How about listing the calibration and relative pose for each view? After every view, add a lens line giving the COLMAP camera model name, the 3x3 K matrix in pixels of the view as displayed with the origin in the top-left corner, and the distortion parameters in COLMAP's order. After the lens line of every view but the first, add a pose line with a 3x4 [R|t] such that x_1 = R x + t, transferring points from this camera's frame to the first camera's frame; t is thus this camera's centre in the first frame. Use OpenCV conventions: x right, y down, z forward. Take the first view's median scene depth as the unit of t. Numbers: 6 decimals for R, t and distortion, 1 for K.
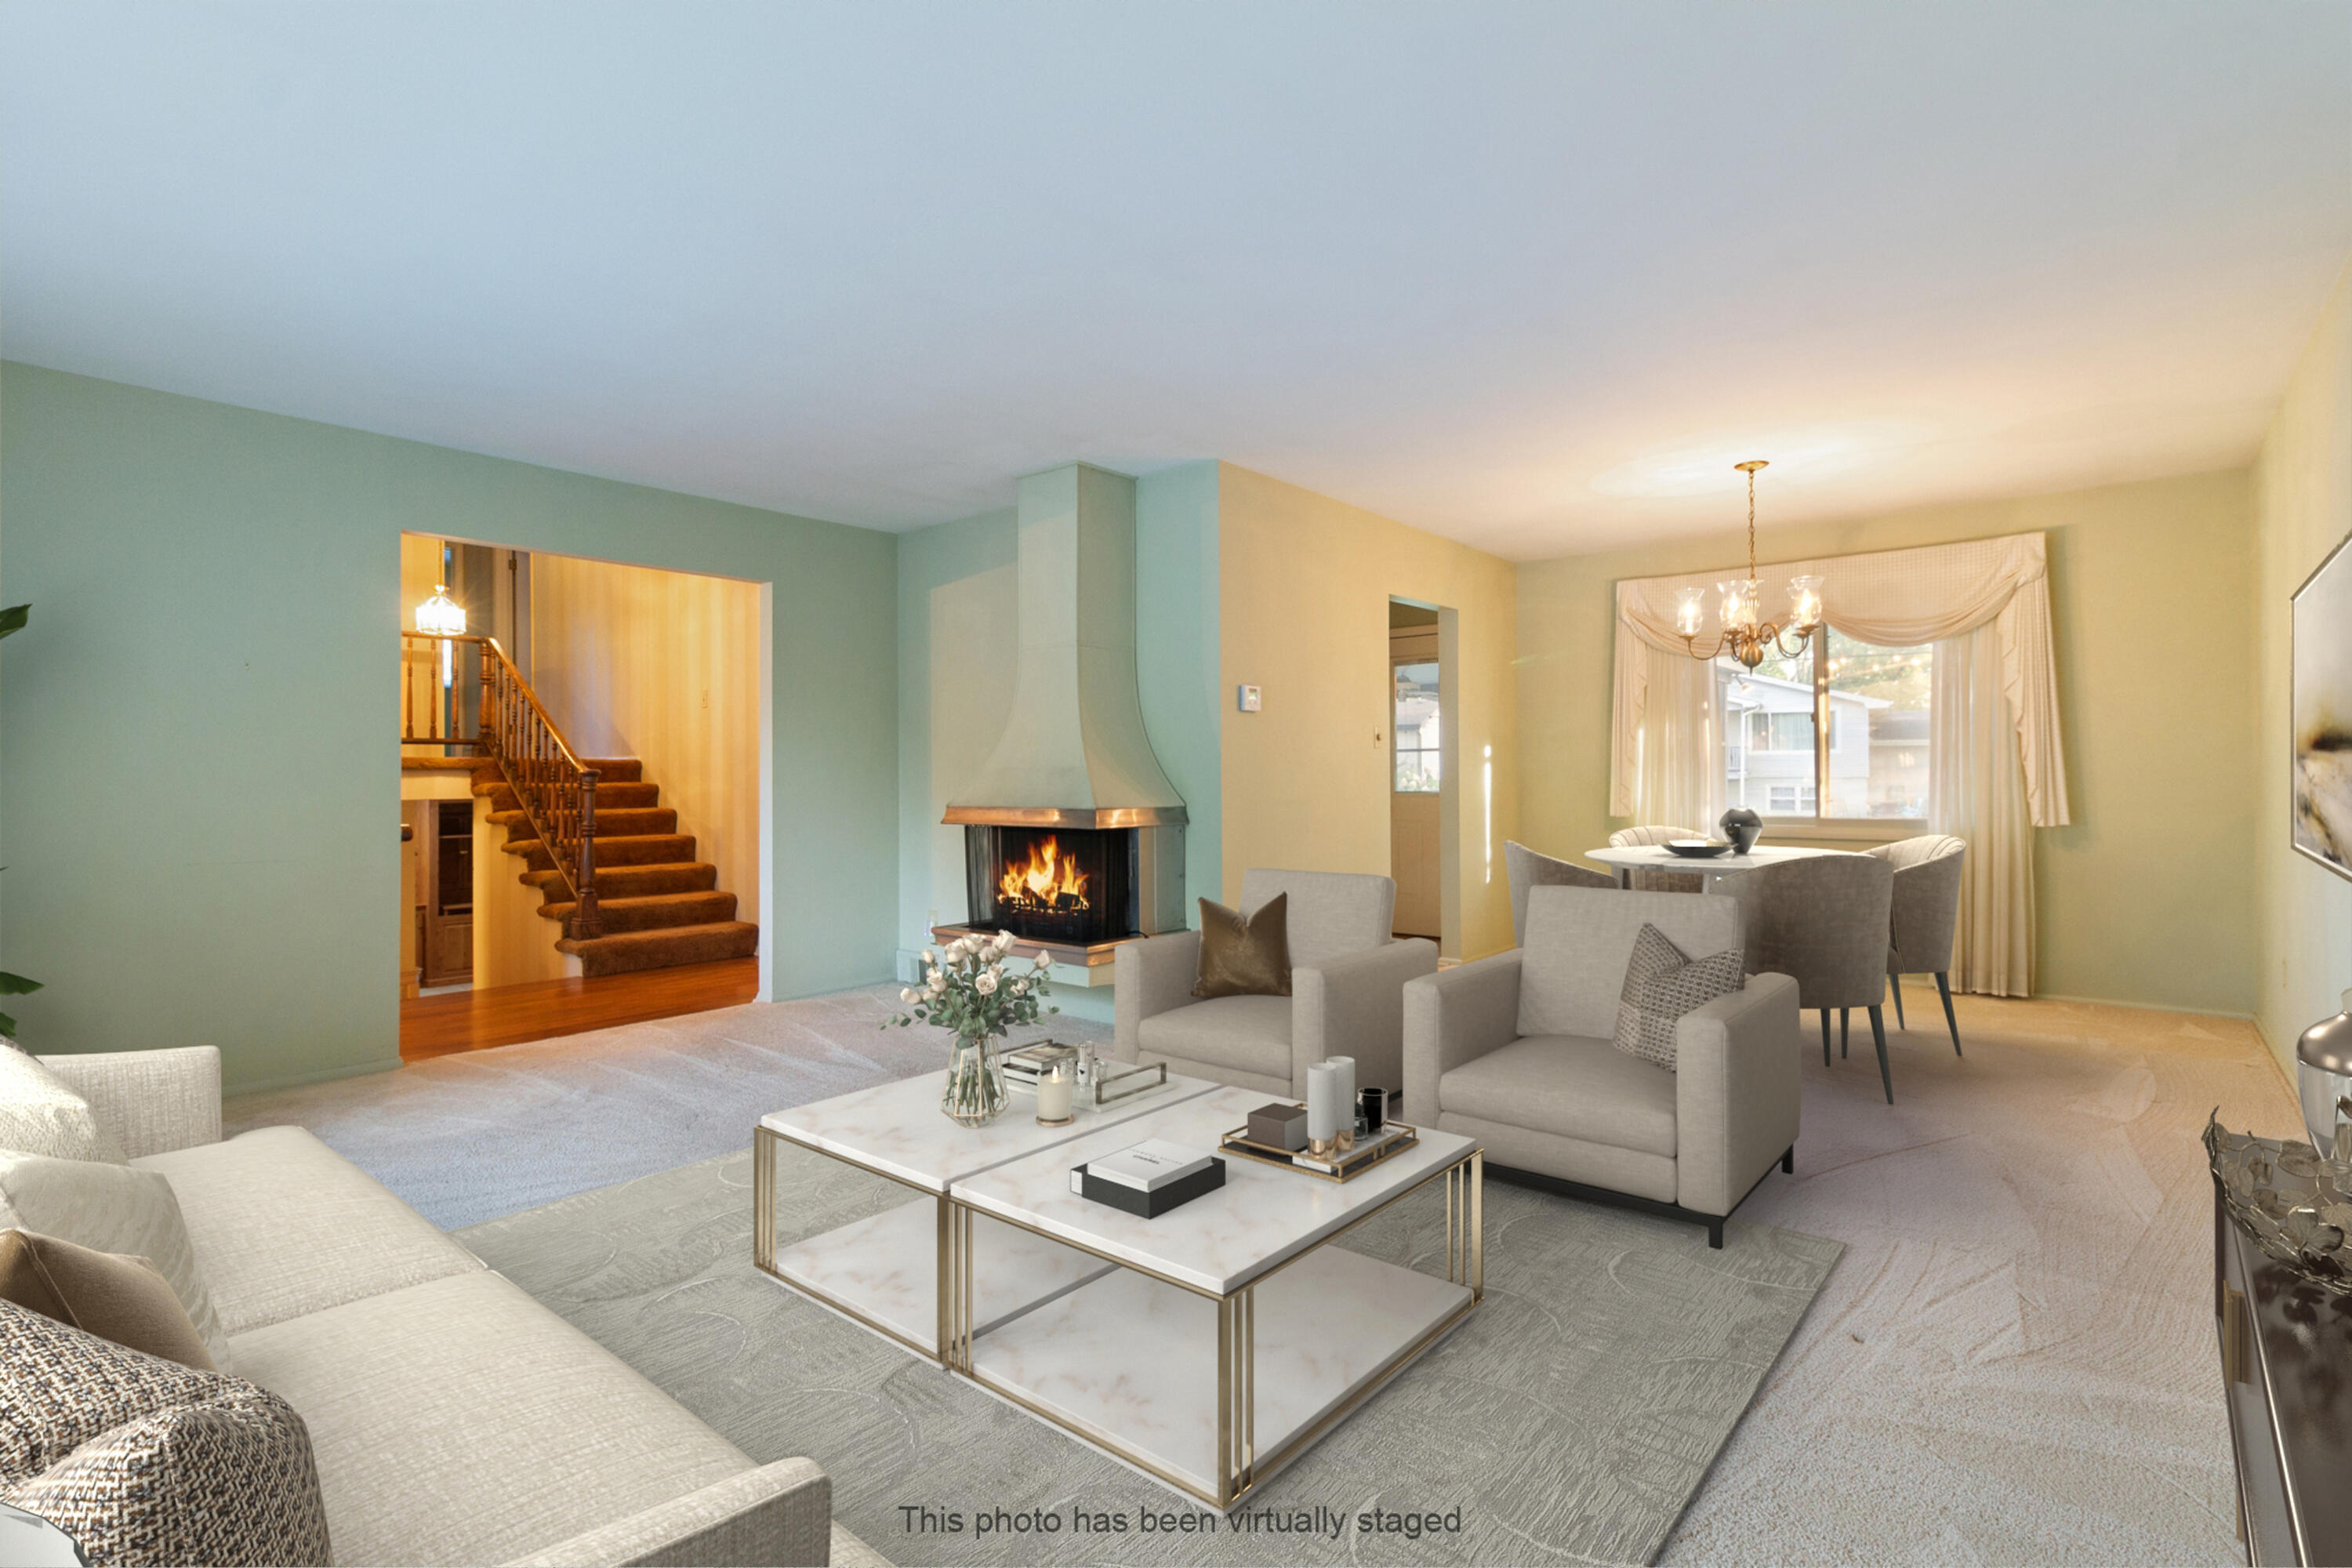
lens RADIAL K [[1121.6, 0, 1167.8], [0, 1121.6, 753.5], [0, 0, 1]] dist [-0.003125, -0.000293]
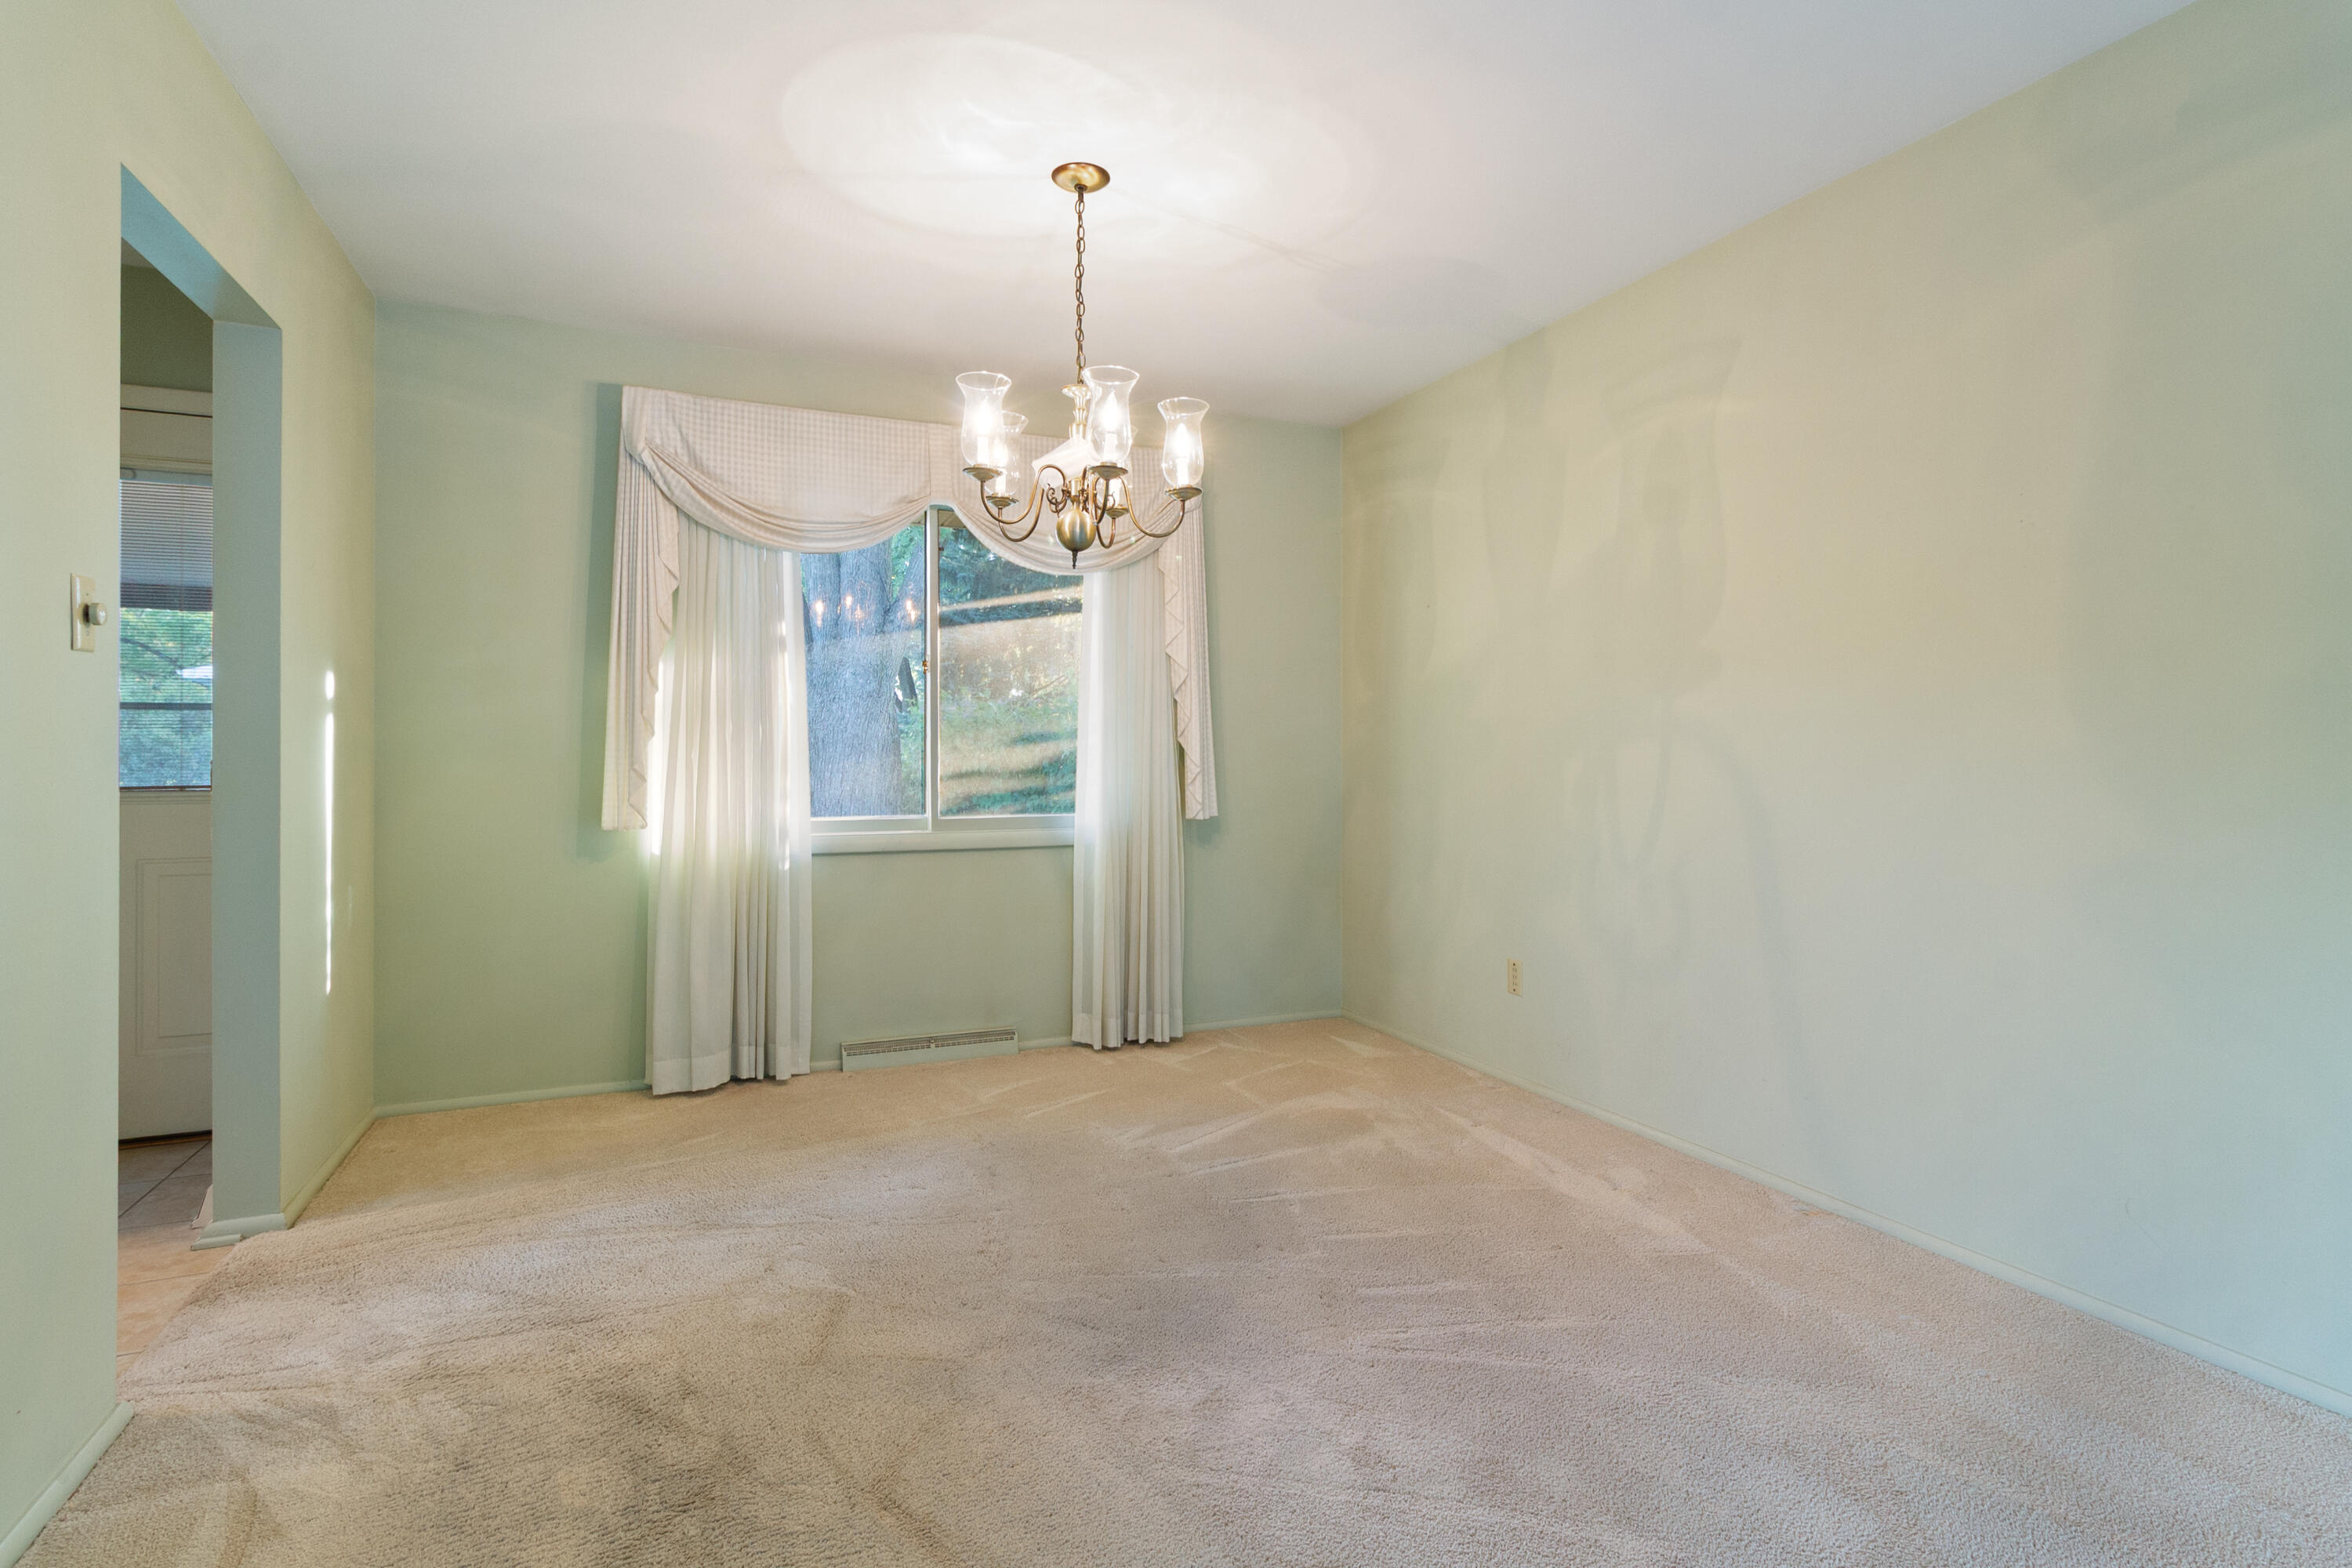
lens RADIAL K [[1121.6, 0, 1167.8], [0, 1121.6, 753.5], [0, 0, 1]] dist [-0.003125, -0.000293]
pose [[0.463224, 0.008252, 0.886203, 0.047544], [-0.033700, 0.999397, 0.008309, 0.009789], [-0.885600, -0.033714, 0.463223, 0.523129]]
